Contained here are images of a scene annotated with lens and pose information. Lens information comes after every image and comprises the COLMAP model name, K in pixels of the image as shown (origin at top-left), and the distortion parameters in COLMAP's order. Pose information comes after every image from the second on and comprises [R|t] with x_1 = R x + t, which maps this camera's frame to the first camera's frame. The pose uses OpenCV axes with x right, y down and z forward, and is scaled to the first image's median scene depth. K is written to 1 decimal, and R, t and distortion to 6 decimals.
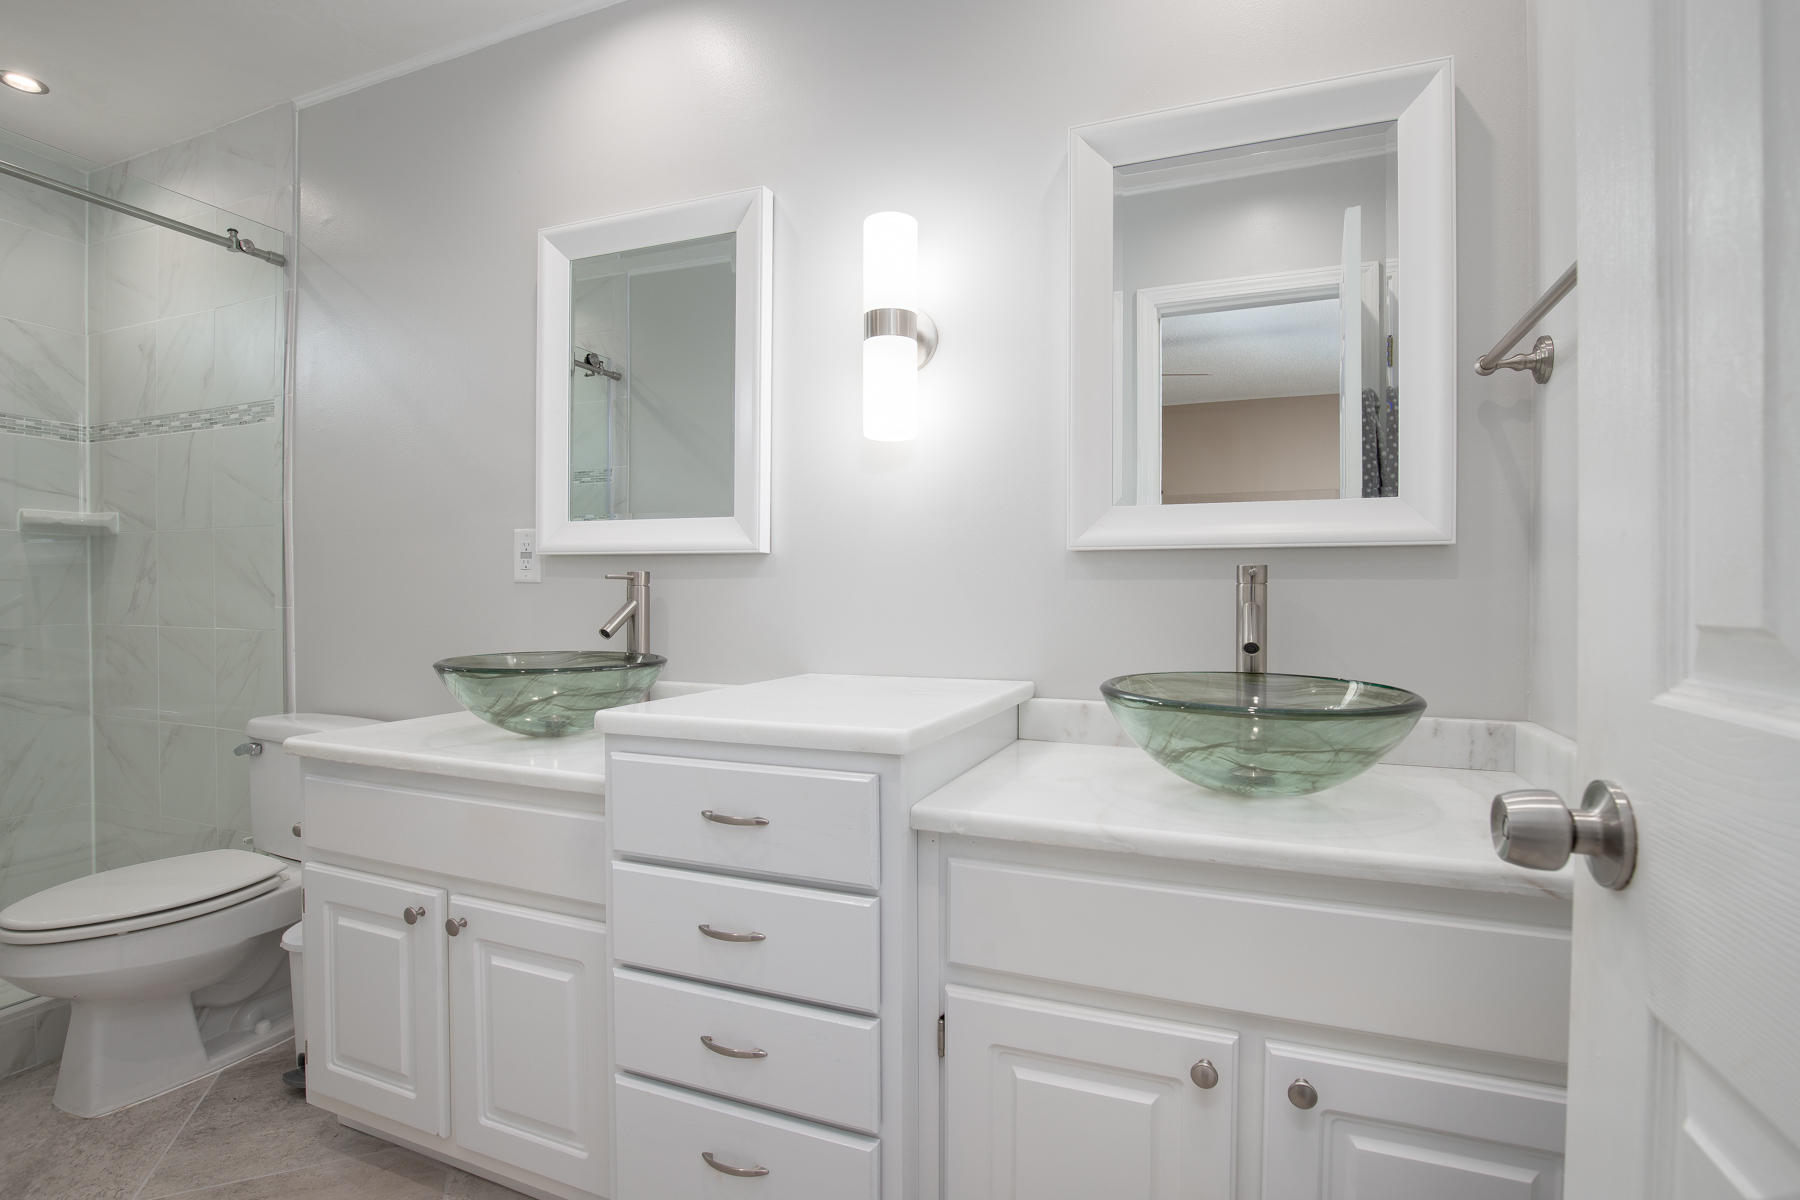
lens RADIAL K [[853.8, 0, 908.7], [0, 853.8, 601.1], [0, 0, 1]] dist [-0.034221, 0.006045]
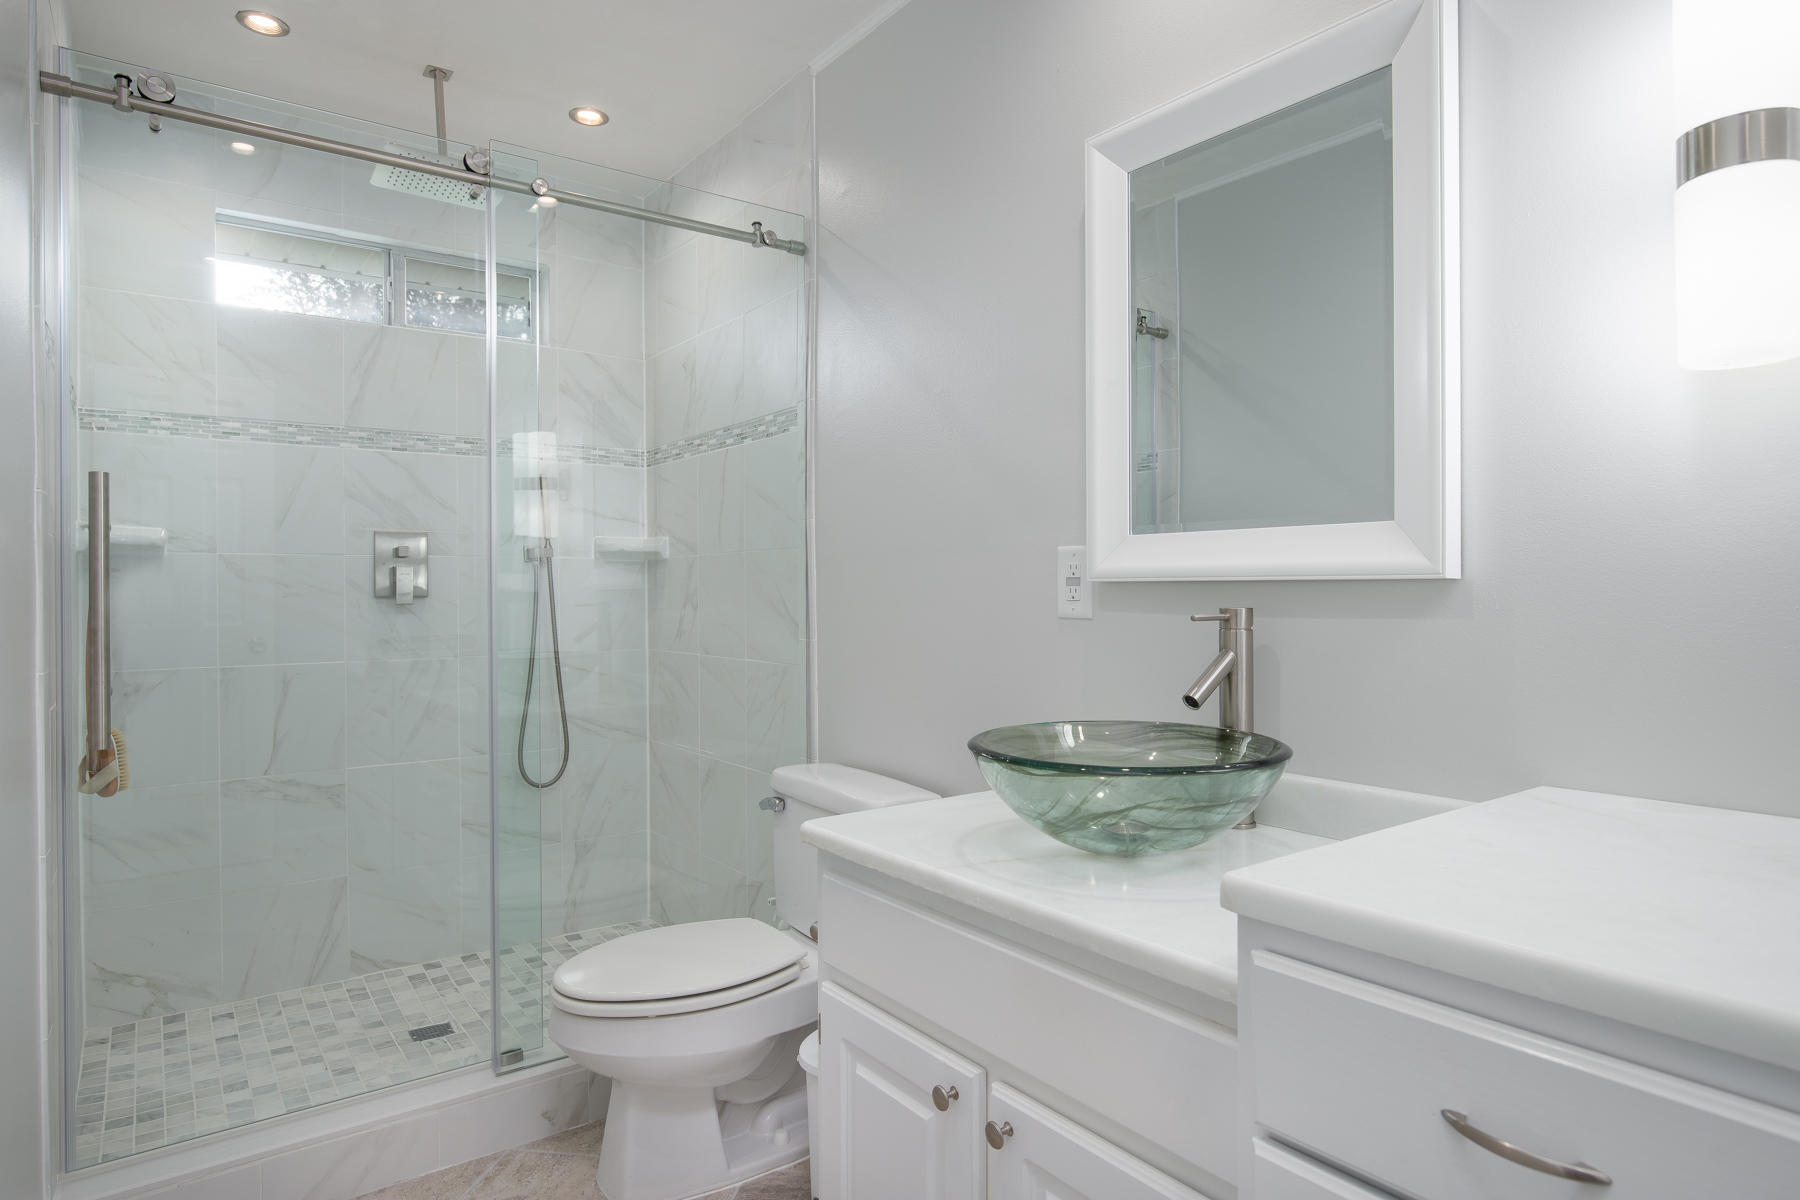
lens RADIAL K [[1031.4, 0, 896.9], [0, 1031.4, 599.6], [0, 0, 1]] dist [-0.023659, -0.001121]
pose [[0.846655, -0.004585, -0.532123, -0.104784], [0.001707, 0.999981, -0.005901, -0.034420], [0.532140, 0.004088, 0.846647, 0.158330]]
